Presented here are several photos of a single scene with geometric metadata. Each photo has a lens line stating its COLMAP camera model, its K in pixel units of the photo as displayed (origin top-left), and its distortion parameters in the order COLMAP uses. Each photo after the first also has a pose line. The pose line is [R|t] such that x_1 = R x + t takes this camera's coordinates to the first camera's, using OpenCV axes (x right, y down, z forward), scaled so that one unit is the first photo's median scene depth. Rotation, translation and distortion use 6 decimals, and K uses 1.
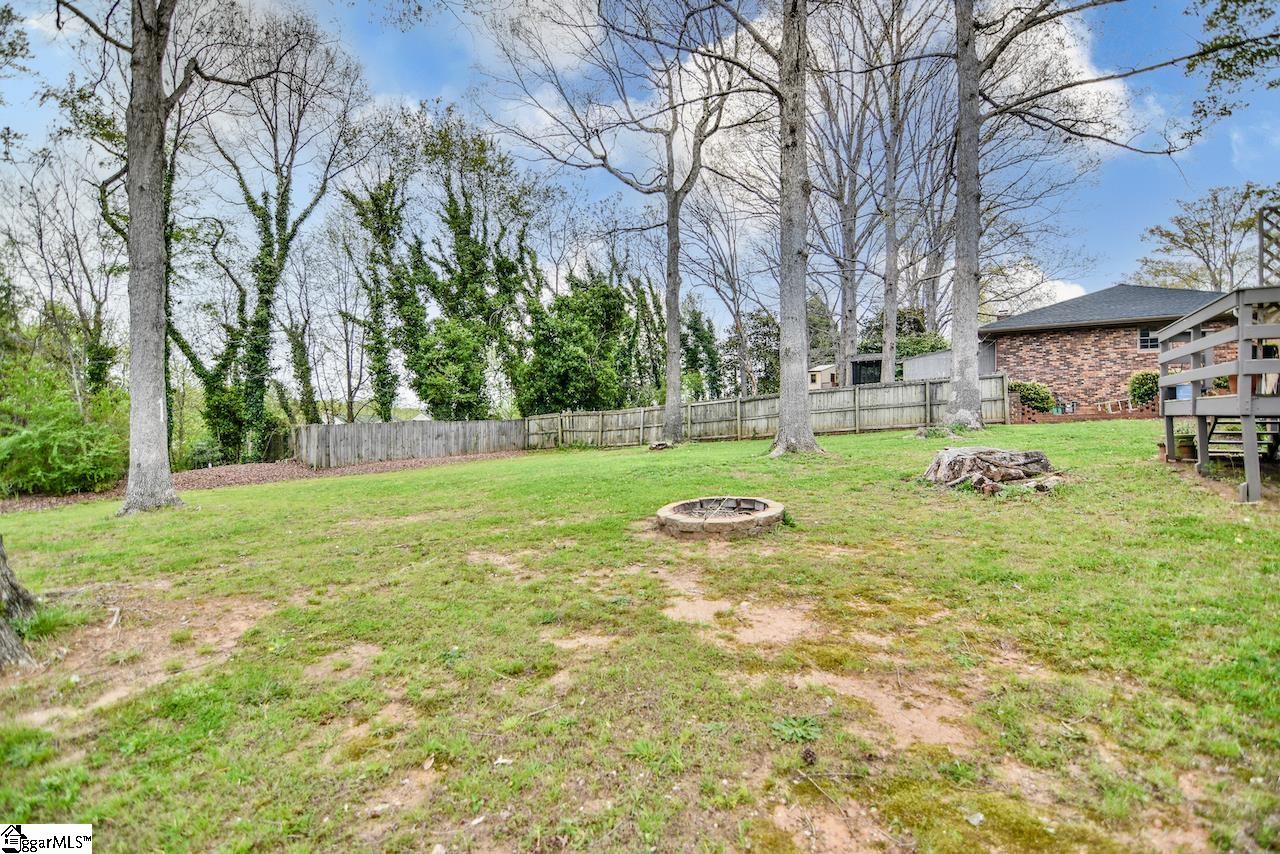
lens RADIAL K [[614.9, 0, 640.0], [0, 614.9, 427.0], [0, 0, 1]] dist [-0.006865, -0.009088]
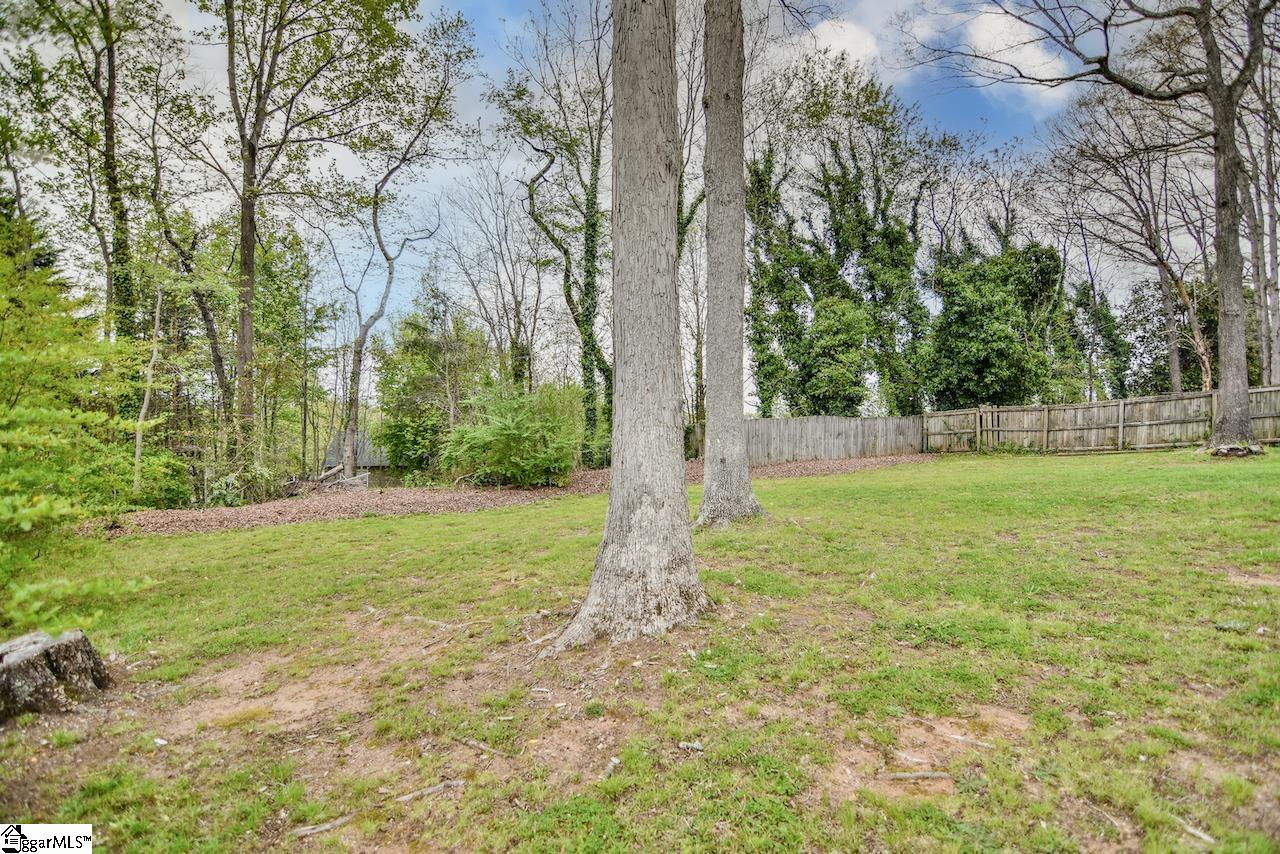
lens RADIAL K [[614.9, 0, 640.0], [0, 614.9, 427.0], [0, 0, 1]] dist [-0.006865, -0.009088]
pose [[0.919200, 0.006831, -0.393731, -0.263422], [-0.008960, 0.999953, -0.003567, 0.010422], [0.393688, 0.006807, 0.919219, 0.107190]]
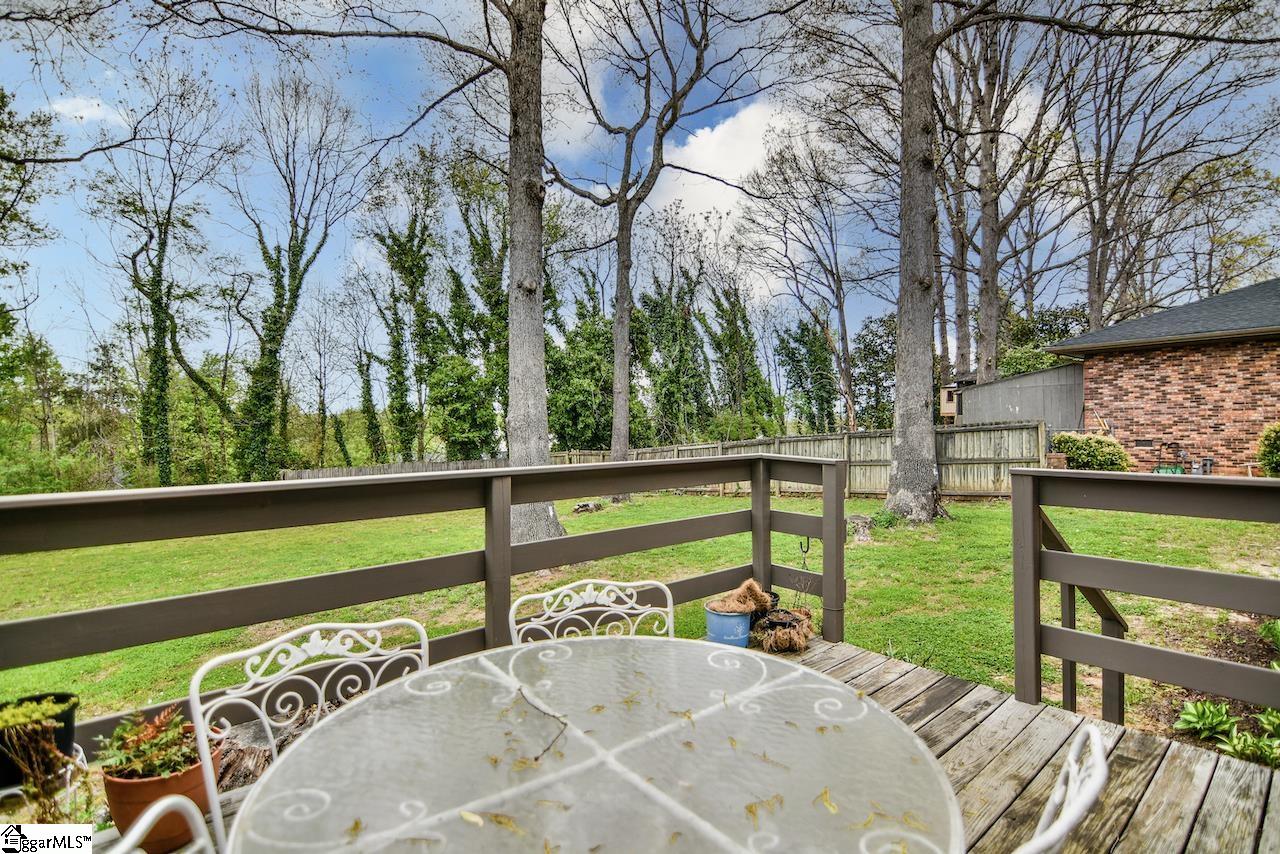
lens RADIAL K [[614.9, 0, 640.0], [0, 614.9, 427.0], [0, 0, 1]] dist [-0.006865, -0.009088]
pose [[0.946560, -0.001873, -0.322523, 0.320806], [-0.001304, 0.999953, -0.009634, -0.060375], [0.322526, 0.009540, 0.946513, 0.195777]]
